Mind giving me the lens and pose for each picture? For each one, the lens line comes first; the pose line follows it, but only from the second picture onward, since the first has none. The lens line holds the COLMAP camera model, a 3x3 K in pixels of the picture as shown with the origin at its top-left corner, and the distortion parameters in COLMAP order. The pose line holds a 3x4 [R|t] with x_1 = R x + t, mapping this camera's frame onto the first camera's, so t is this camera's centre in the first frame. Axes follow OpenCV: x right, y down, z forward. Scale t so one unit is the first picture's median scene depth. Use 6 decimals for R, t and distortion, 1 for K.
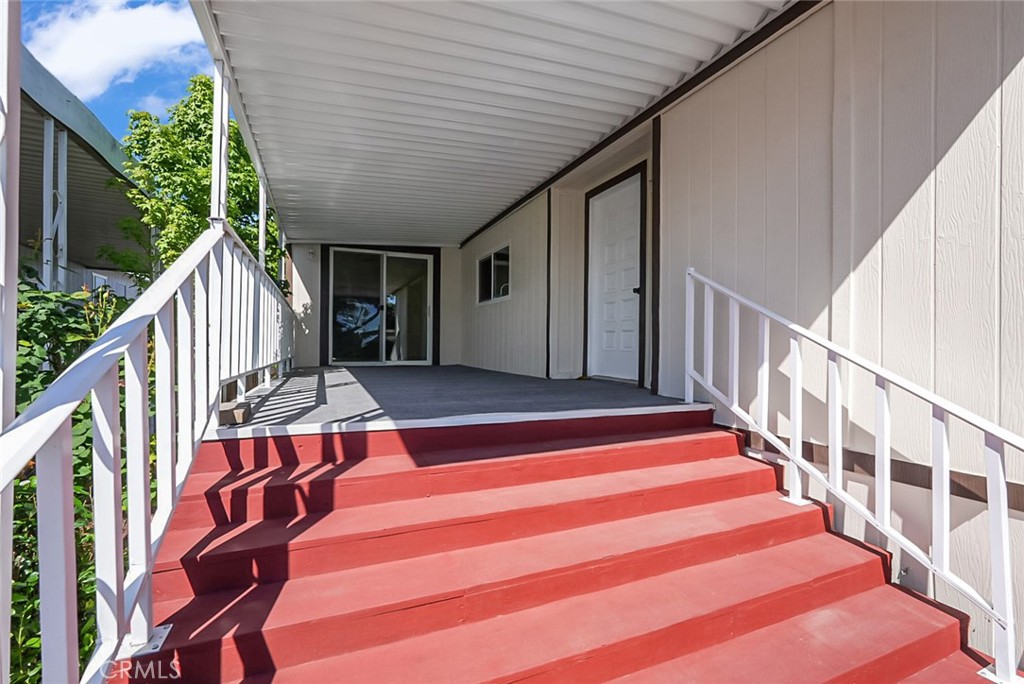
lens RADIAL K [[463.5, 0, 517.7], [0, 463.5, 336.5], [0, 0, 1]] dist [0.000179, 0.000569]
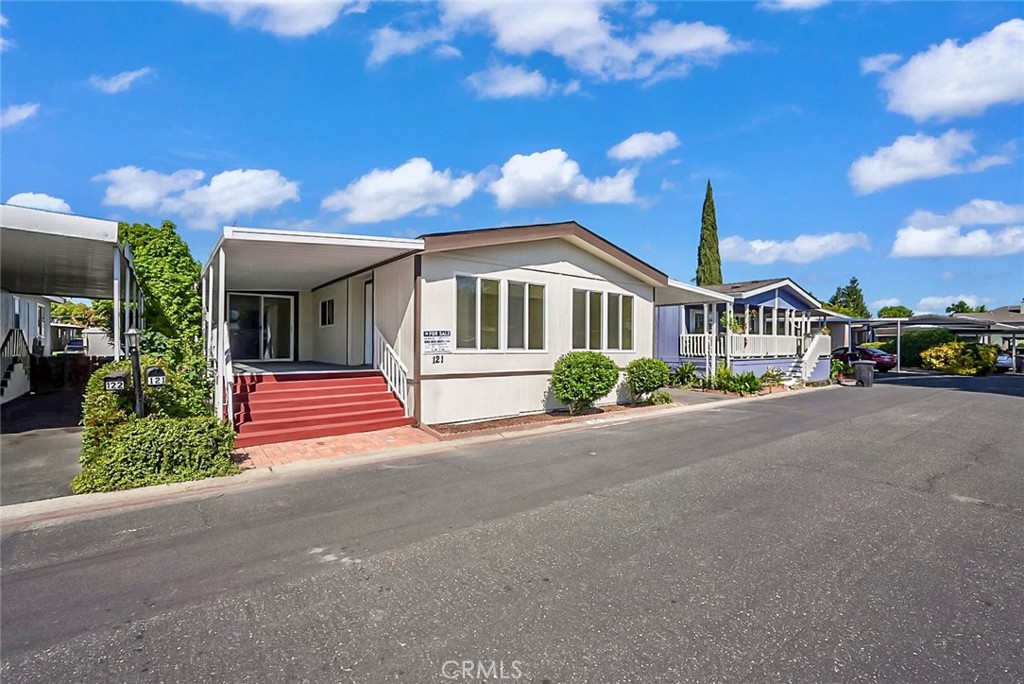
lens RADIAL K [[463.5, 0, 517.7], [0, 463.5, 336.5], [0, 0, 1]] dist [0.000179, 0.000569]
pose [[0.970945, -0.001690, 0.239296, 0.352037], [0.001873, 0.999998, -0.000539, -0.046274], [-0.239294, 0.000972, 0.970947, -1.435256]]
